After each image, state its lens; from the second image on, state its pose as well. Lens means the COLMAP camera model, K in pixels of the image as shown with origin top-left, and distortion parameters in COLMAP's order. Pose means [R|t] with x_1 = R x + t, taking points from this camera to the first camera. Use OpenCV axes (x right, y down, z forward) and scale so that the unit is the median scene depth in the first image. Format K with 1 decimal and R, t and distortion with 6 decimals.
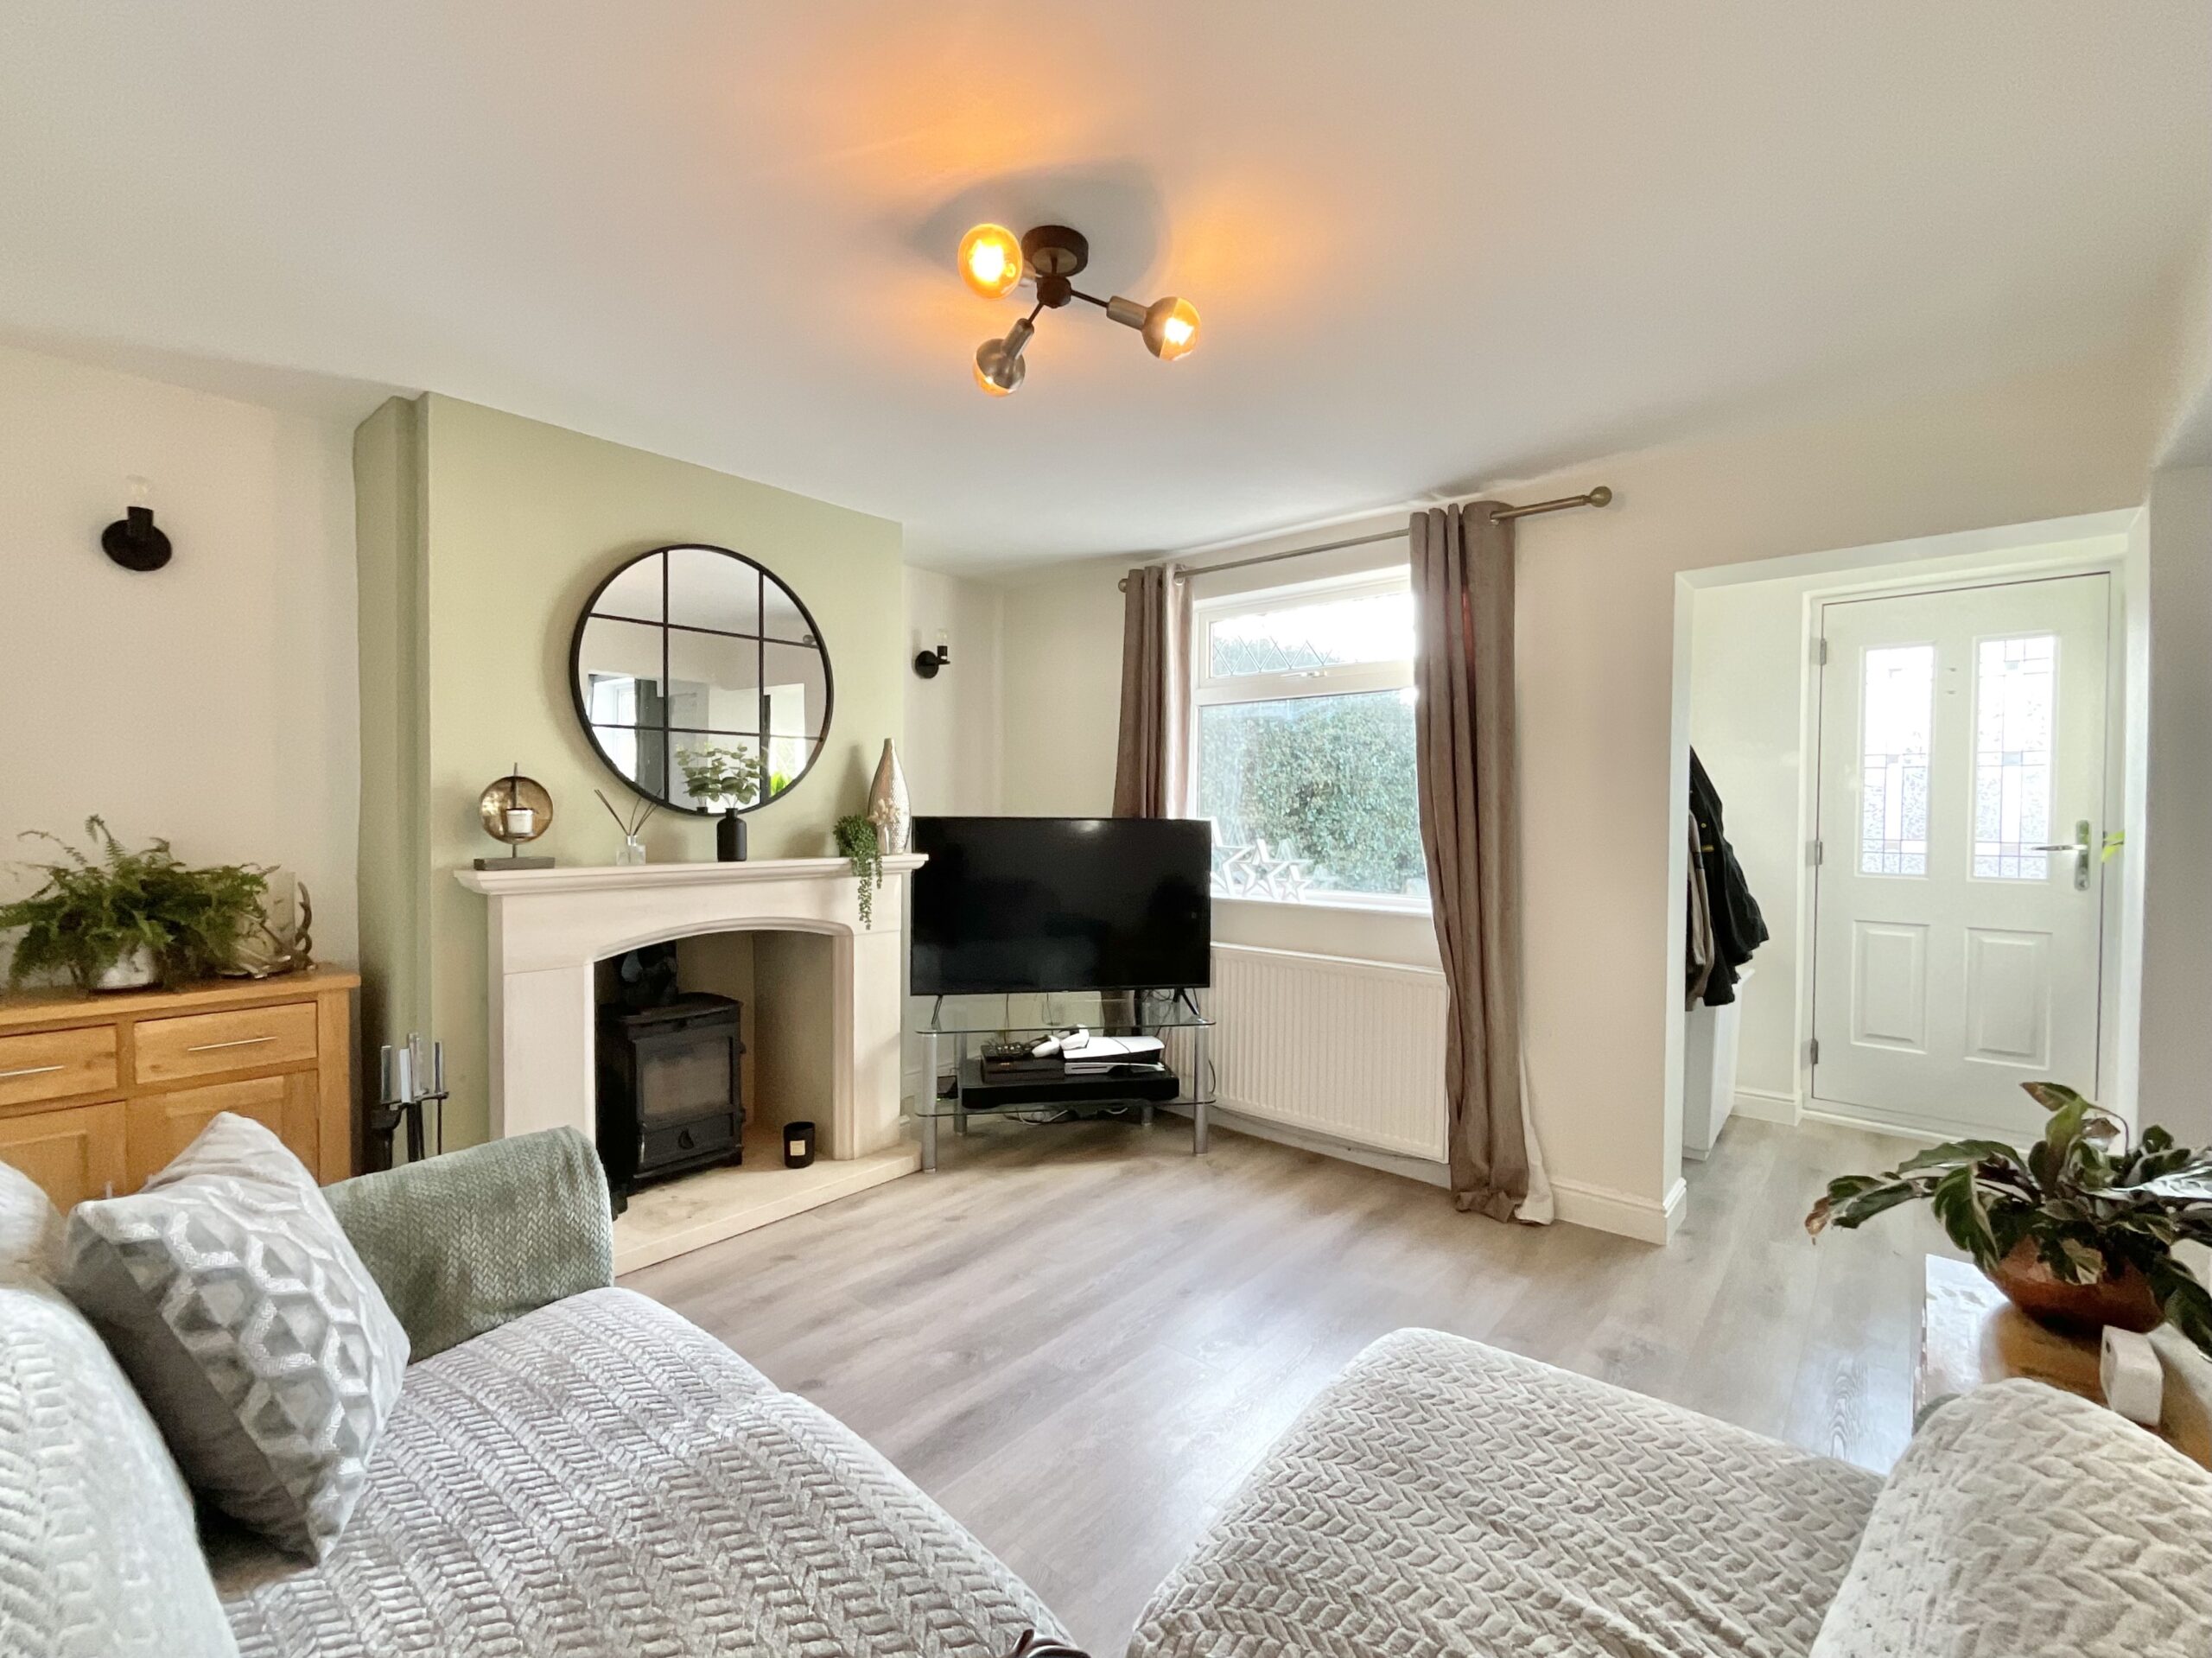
lens RADIAL K [[898.7, 0, 1089.8], [0, 898.7, 833.2], [0, 0, 1]] dist [-0.004151, -0.001000]
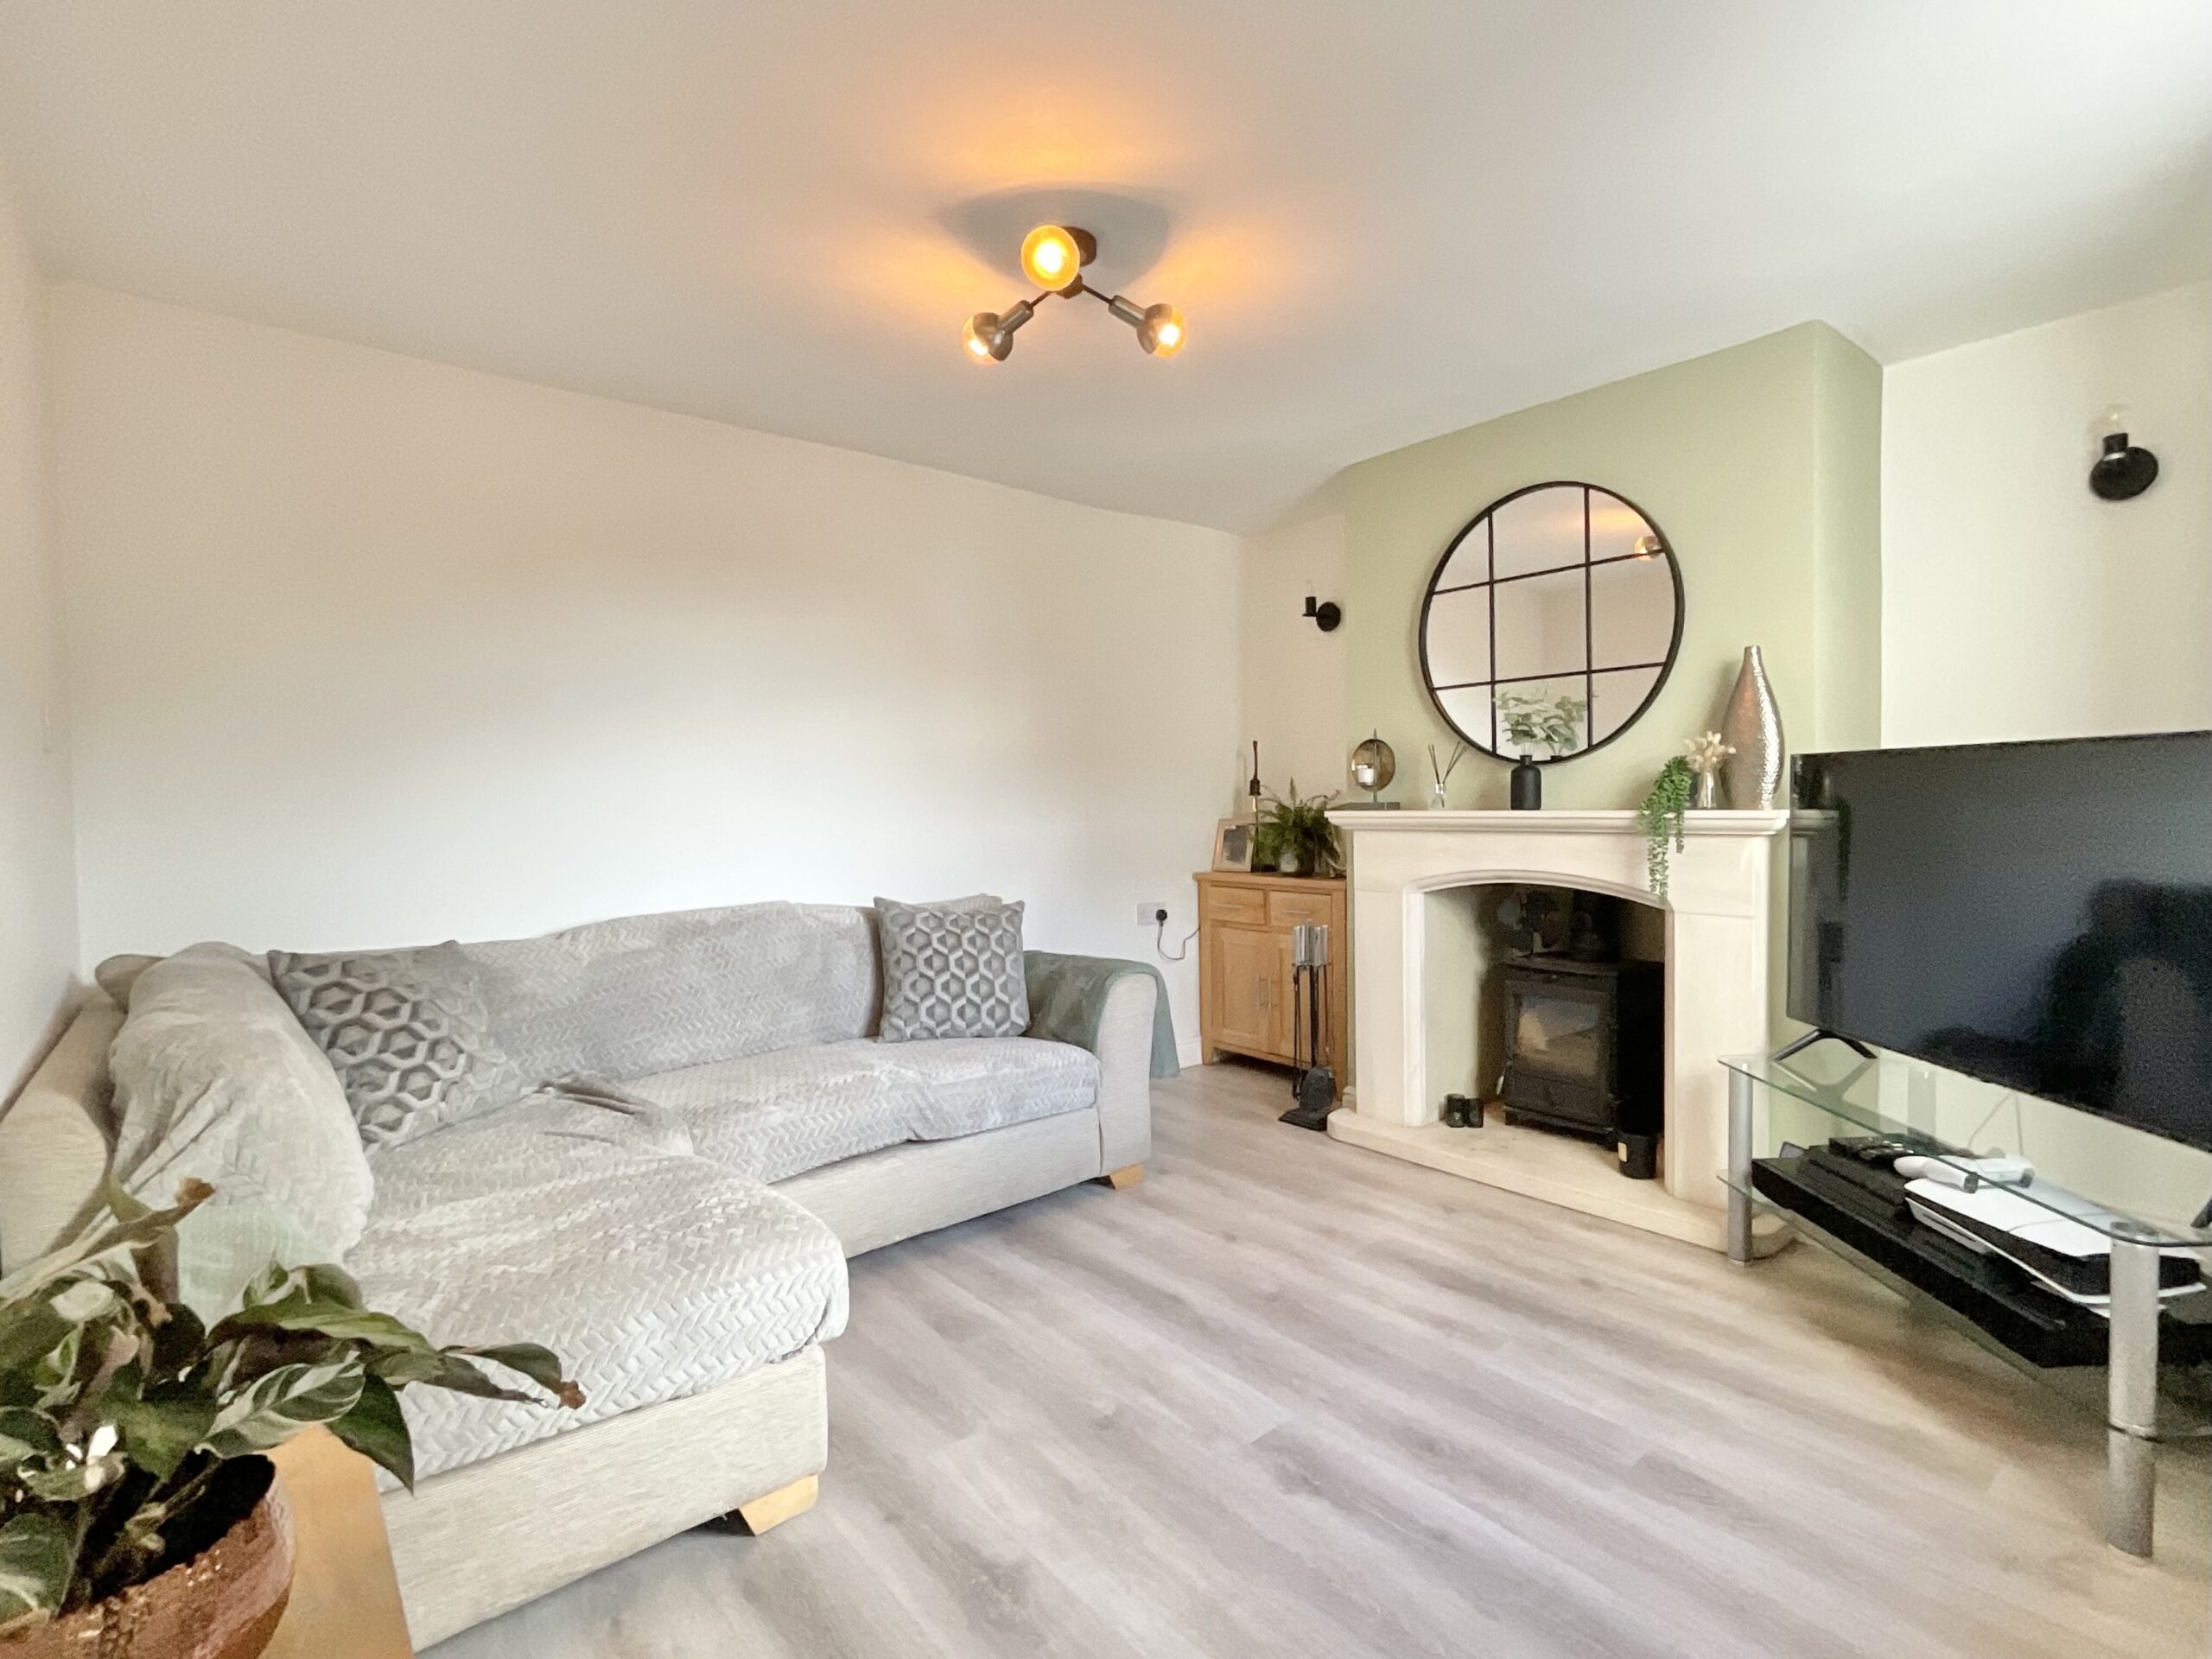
lens RADIAL K [[898.7, 0, 1105.7], [0, 898.7, 822.2], [0, 0, 1]] dist [-0.004151, -0.001000]
pose [[-0.052909, 0.028382, -0.998196, 0.585080], [-0.008562, 0.999546, 0.028875, 0.019346], [0.998563, 0.010074, -0.052642, 0.594313]]
